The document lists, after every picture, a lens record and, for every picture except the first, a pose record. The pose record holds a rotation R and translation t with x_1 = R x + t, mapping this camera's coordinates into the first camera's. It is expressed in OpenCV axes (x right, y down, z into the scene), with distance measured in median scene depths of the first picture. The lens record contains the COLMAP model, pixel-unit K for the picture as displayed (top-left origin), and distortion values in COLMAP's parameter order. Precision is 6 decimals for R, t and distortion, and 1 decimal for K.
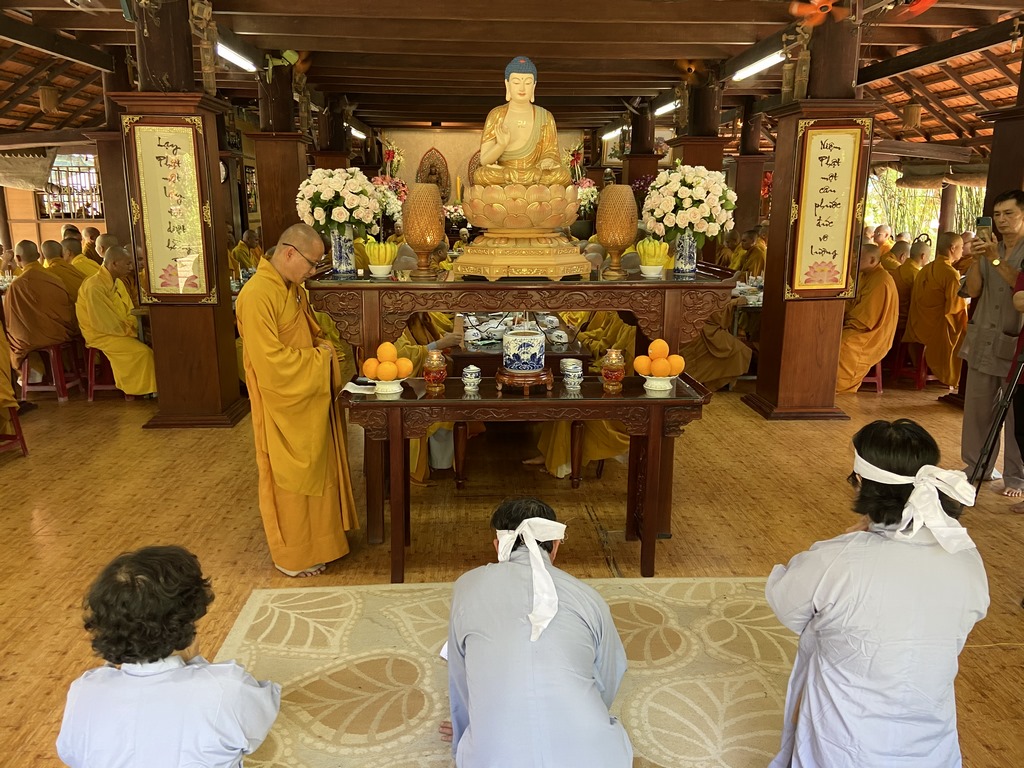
lens RADIAL K [[771.6, 0, 509.4], [0, 771.6, 374.2], [0, 0, 1]] dist [0.132409, -0.165035]
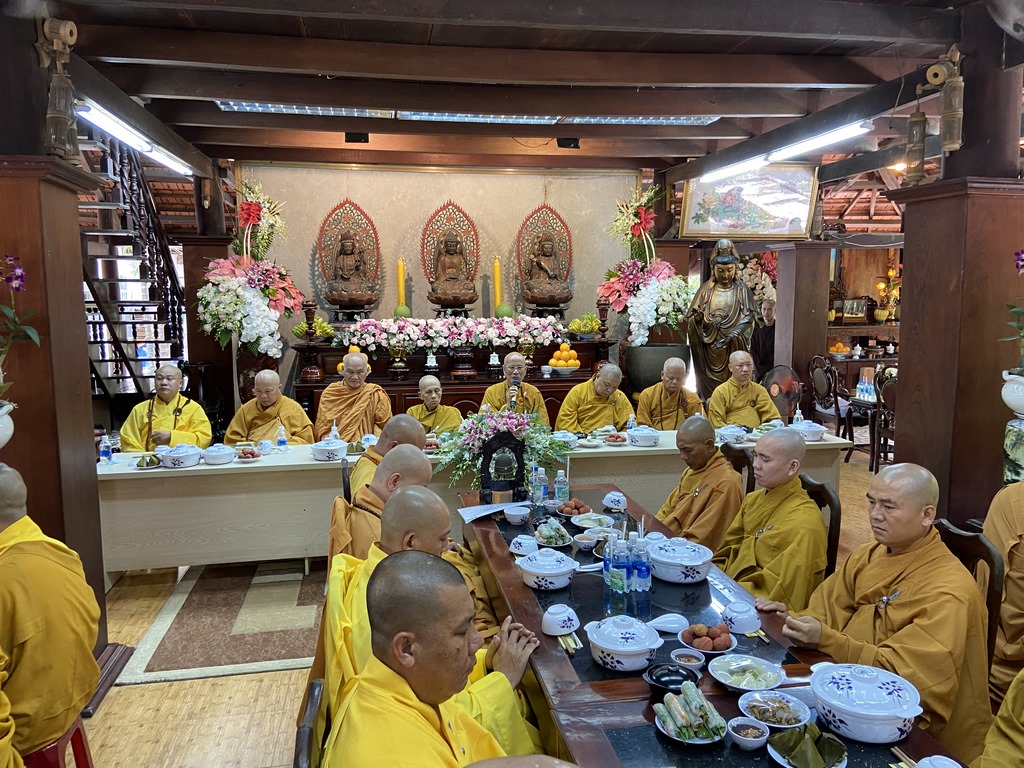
lens RADIAL K [[774.0, 0, 513.7], [0, 774.0, 374.9], [0, 0, 1]] dist [0.126376, -0.143441]
pose [[0.991378, -0.023758, 0.128858, -0.062125], [0.037884, 0.993396, -0.108306, -0.130726], [-0.125434, 0.112253, 0.985731, 0.537967]]
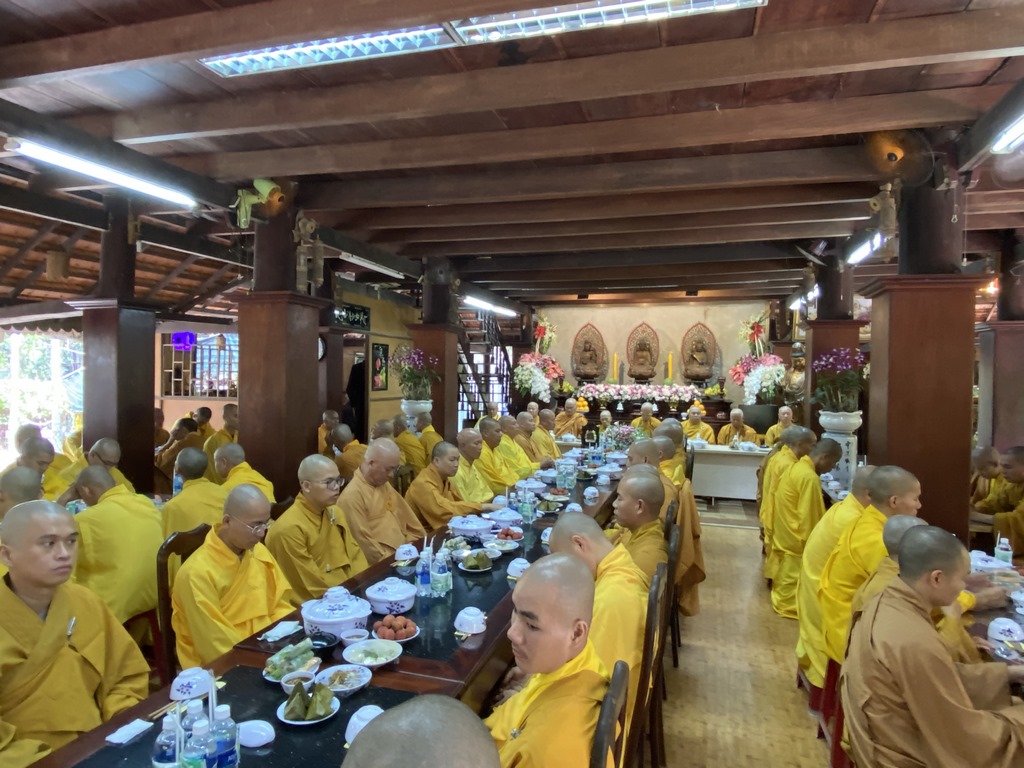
lens RADIAL K [[644.7, 0, 512.3], [0, 644.7, 378.6], [0, 0, 1]] dist [0.060572, -0.000643]
pose [[0.942744, 0.011622, -0.333313, 0.072412], [-0.082441, 0.976500, -0.199127, -0.069349], [0.323166, 0.215204, 0.921548, 0.290933]]
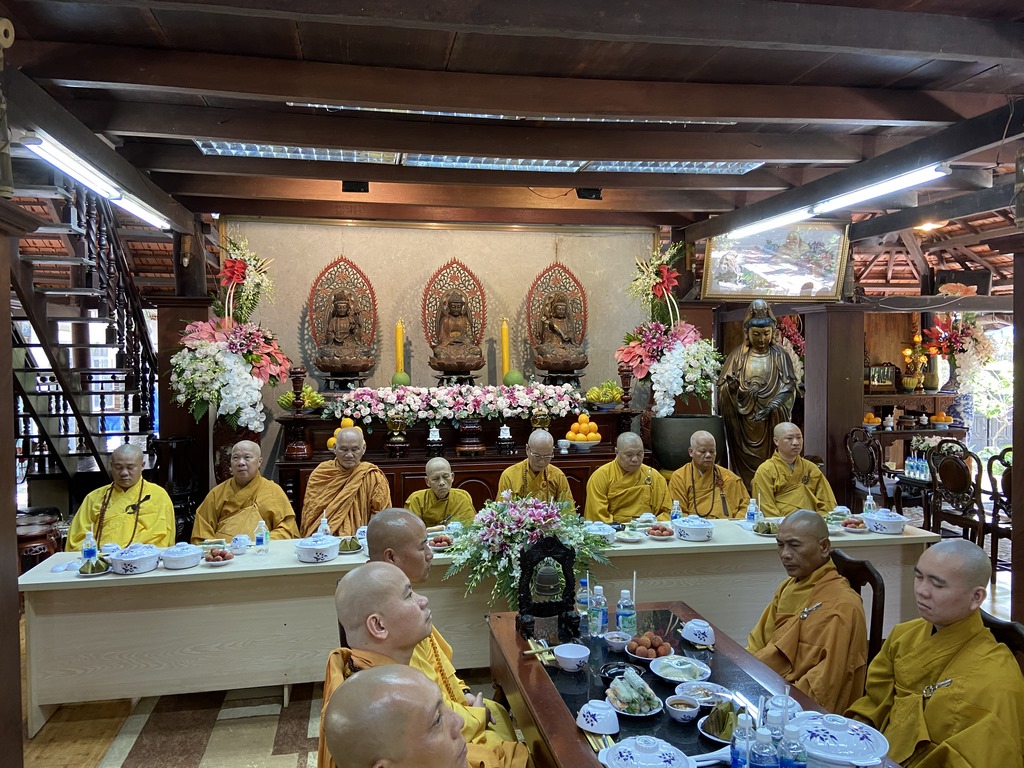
lens RADIAL K [[771.6, 0, 509.4], [0, 771.6, 374.2], [0, 0, 1]] dist [0.132409, -0.165035]
pose [[0.989642, -0.013245, 0.142945, -0.069466], [0.040838, 0.980569, -0.191879, -0.142089], [-0.137626, 0.195729, 0.970953, 0.590070]]
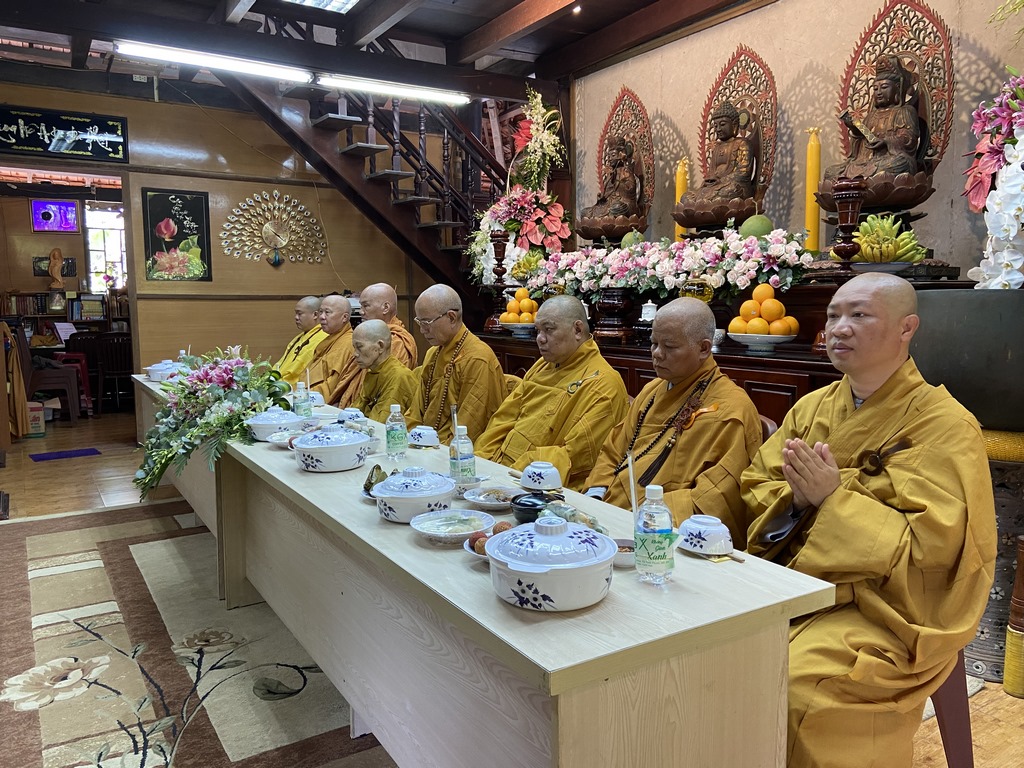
lens RADIAL K [[771.6, 0, 509.4], [0, 771.6, 374.2], [0, 0, 1]] dist [0.132409, -0.165035]
pose [[0.487297, 0.078849, -0.869669, 0.187753], [-0.183069, 0.983008, -0.013453, -0.157698], [0.853831, 0.165765, 0.493452, 0.824545]]
